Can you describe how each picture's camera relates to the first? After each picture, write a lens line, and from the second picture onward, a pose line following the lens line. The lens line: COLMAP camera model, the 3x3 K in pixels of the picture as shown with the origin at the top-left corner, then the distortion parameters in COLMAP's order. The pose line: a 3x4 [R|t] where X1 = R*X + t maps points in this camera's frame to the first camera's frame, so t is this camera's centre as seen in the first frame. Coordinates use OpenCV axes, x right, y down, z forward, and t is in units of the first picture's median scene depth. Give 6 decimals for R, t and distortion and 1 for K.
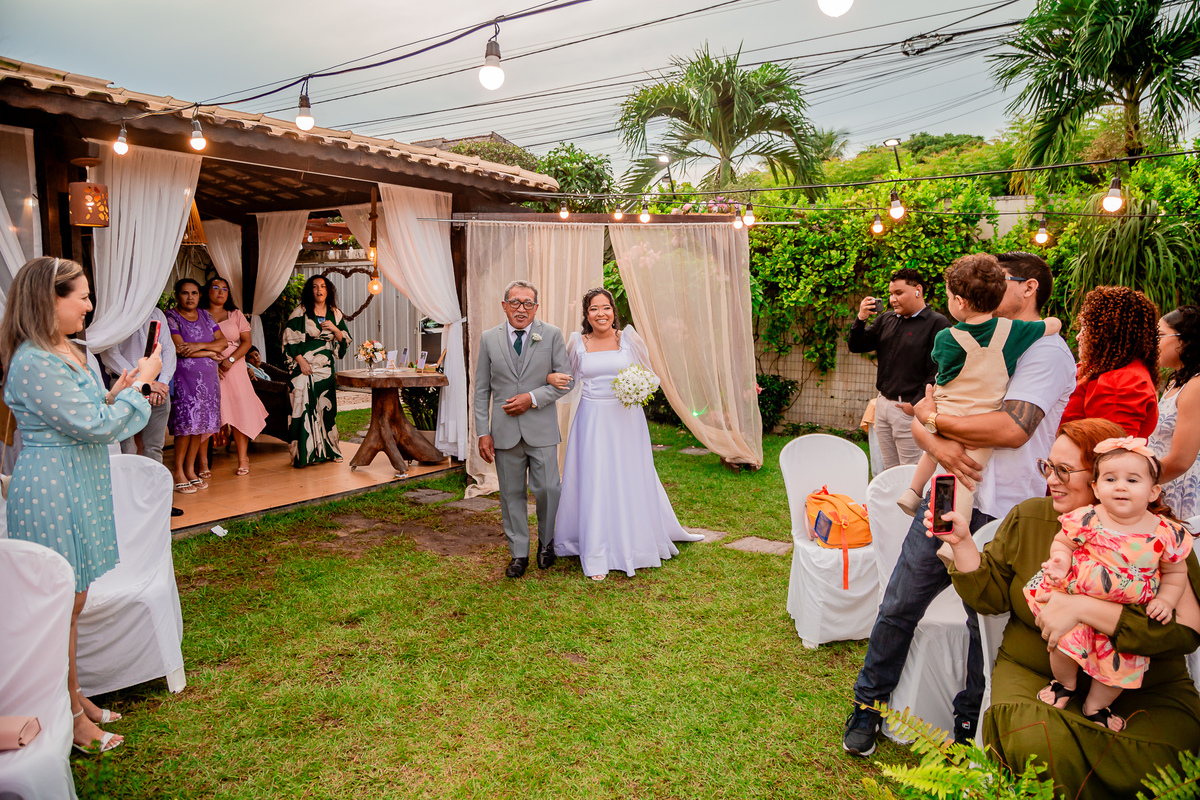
lens RADIAL K [[822.3, 0, 600.0], [0, 822.3, 400.0], [0, 0, 1]] dist [-0.122733, 0.070037]
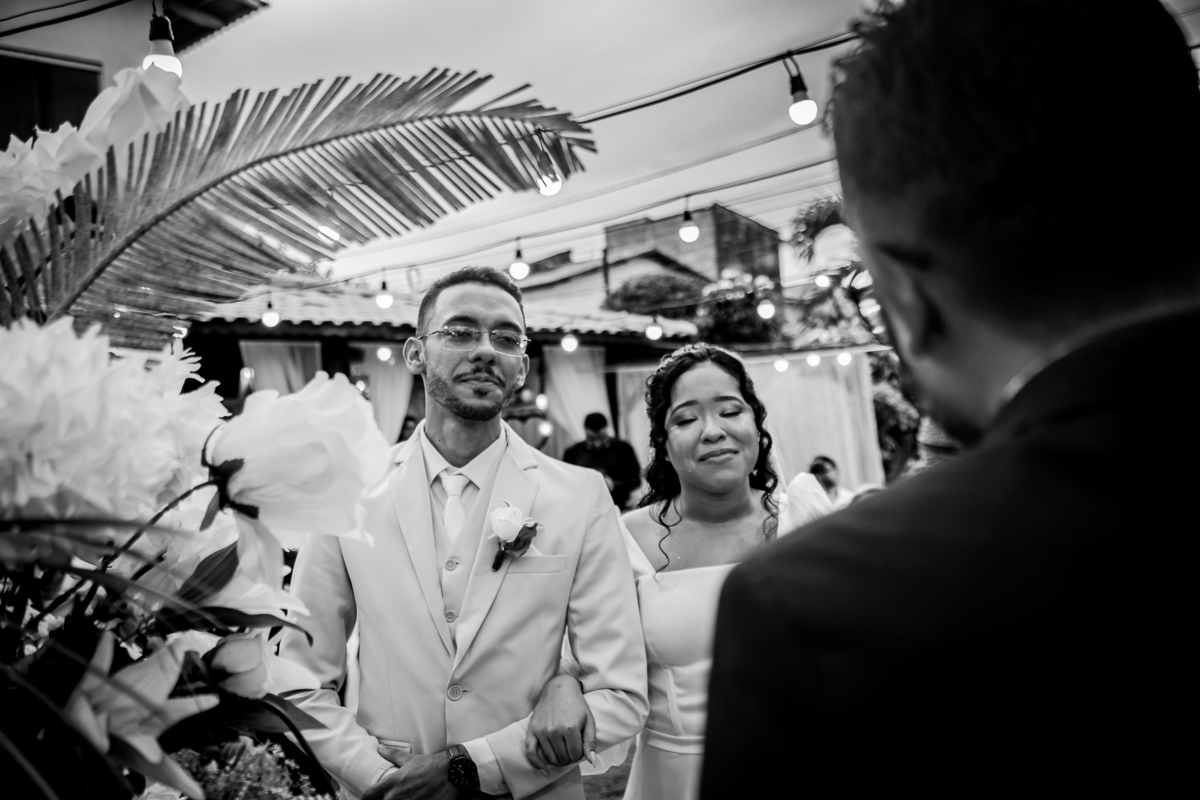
lens RADIAL K [[1339.8, 0, 600.0], [0, 1339.8, 400.0], [0, 0, 1]] dist [0.016274, 0.218235]
pose [[0.967840, -0.077539, -0.239317, 0.251421], [0.040844, 0.987124, -0.154652, 0.114778], [0.248227, 0.139904, 0.958546, -0.796452]]
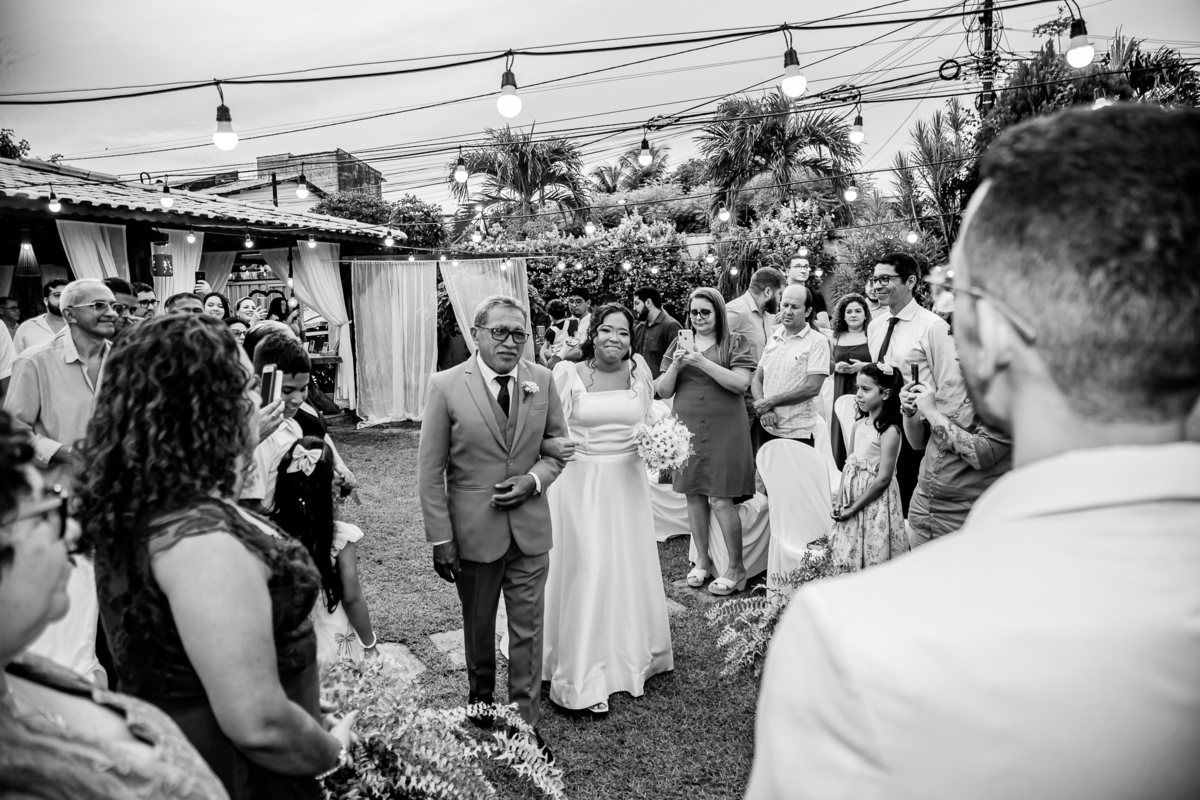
lens RADIAL K [[827.4, 0, 600.0], [0, 827.4, 400.0], [0, 0, 1]] dist [-0.123759, 0.077457]
pose [[0.983588, -0.041289, 0.175643, 0.025598], [0.041879, 0.999123, 0.000349, 0.069812], [-0.175504, 0.007013, 0.984454, -0.618567]]
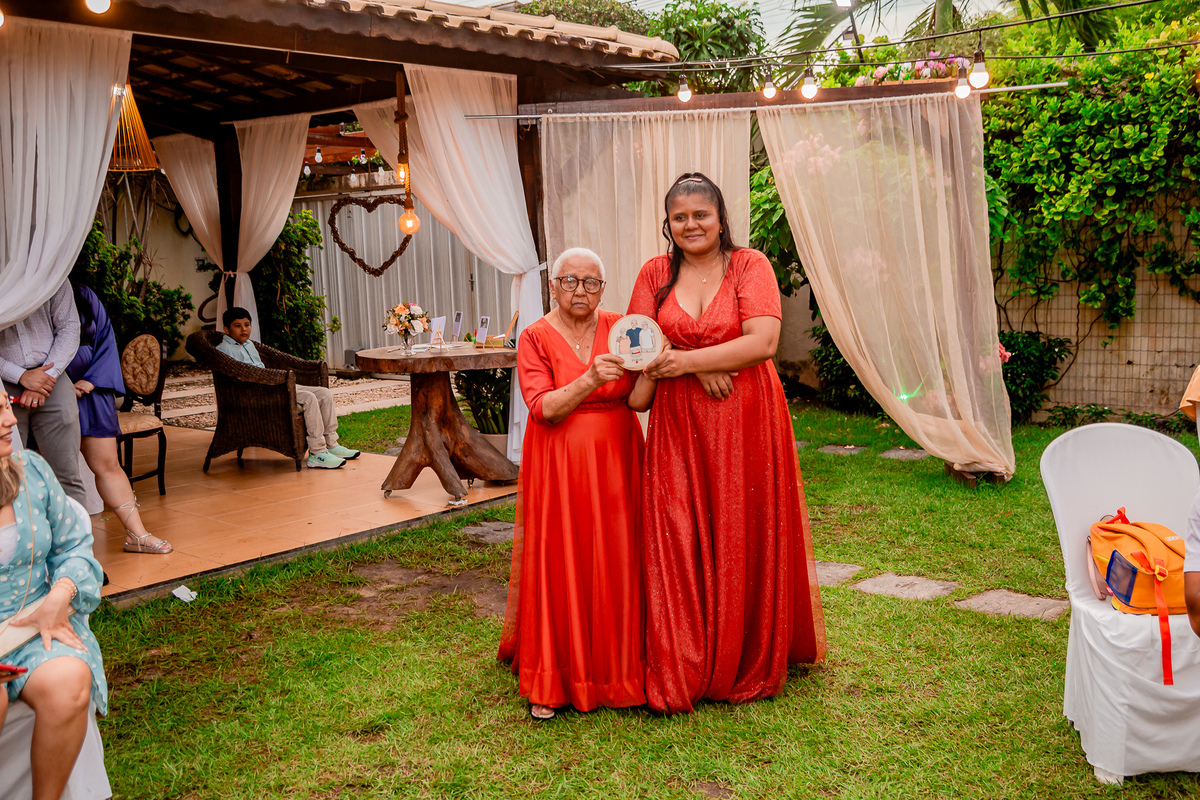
lens RADIAL K [[1205.5, 0, 600.0], [0, 1205.5, 400.0], [0, 0, 1]] dist [0.003659, 0.102149]
pose [[0.990375, -0.031652, -0.134741, 0.008416], [0.033538, 0.999368, 0.011748, 0.000530], [0.134284, -0.016154, 0.990811, 0.030084]]
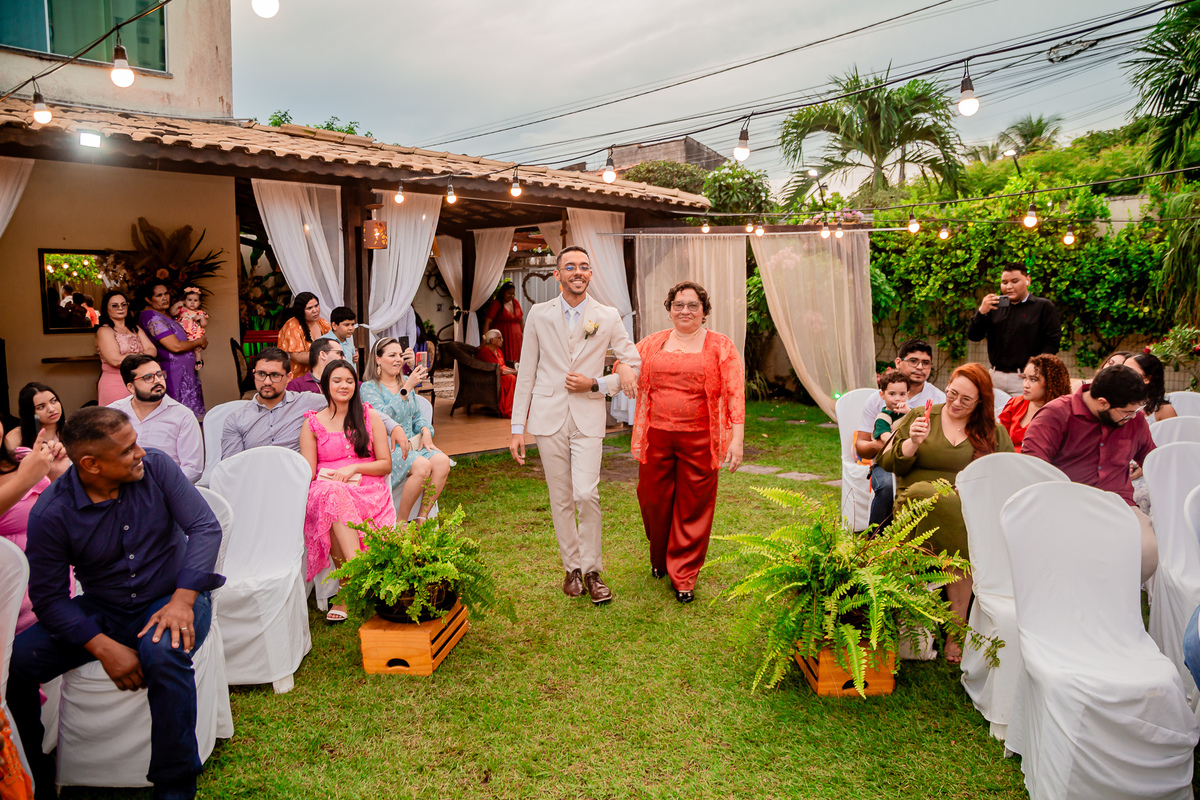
lens RADIAL K [[842.9, 0, 613.4], [0, 842.9, 401.8], [0, 0, 1]] dist [-0.121259, 0.072082]
pose [[0.975187, 0.012682, -0.221018, 0.085576], [-0.013205, 0.999912, -0.000888, 0.037952], [0.220987, 0.003785, 0.975269, -0.252401]]
